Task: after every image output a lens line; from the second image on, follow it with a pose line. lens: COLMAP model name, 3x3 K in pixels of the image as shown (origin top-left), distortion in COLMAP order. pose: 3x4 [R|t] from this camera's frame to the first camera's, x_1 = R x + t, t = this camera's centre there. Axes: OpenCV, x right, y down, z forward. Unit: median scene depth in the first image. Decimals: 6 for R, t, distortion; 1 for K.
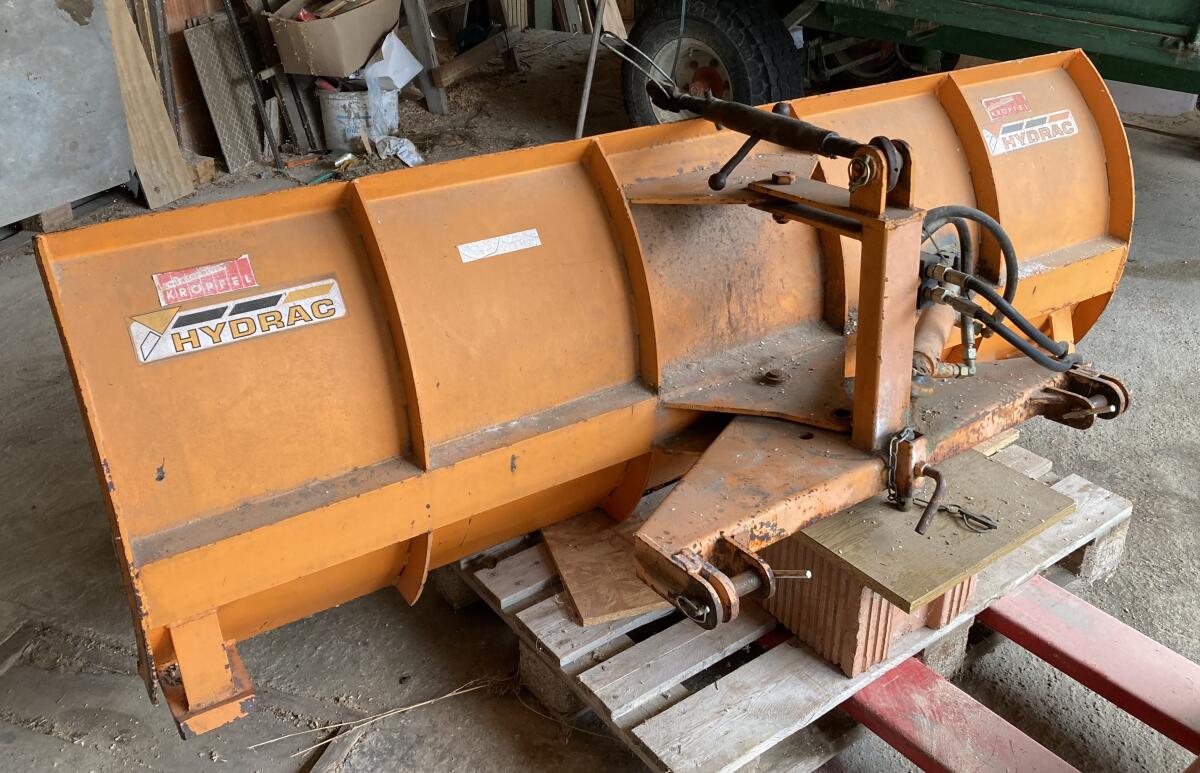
lens RADIAL K [[972.4, 0, 600.0], [0, 972.4, 386.5], [0, 0, 1]] dist [0.088013, -0.164913]
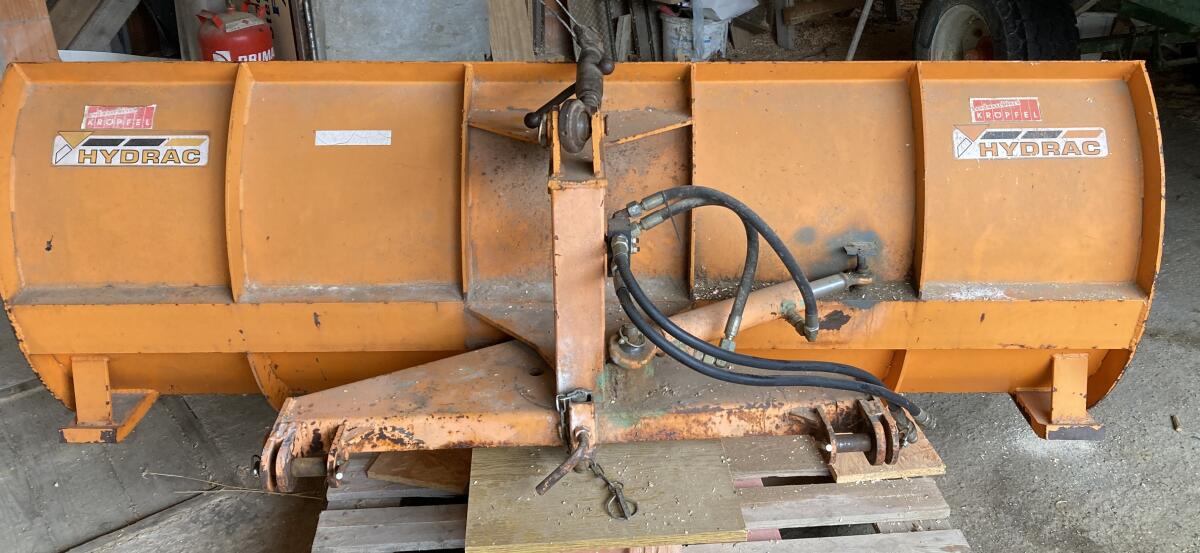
lens RADIAL K [[868.4, 0, 600.0], [0, 868.4, 276.5], [0, 0, 1]] dist [0.017999, -0.007360]
pose [[0.865817, 0.257119, -0.429244, 0.602811], [-0.261176, 0.963964, 0.050608, -0.106219], [0.426788, 0.068291, 0.901770, 0.177410]]
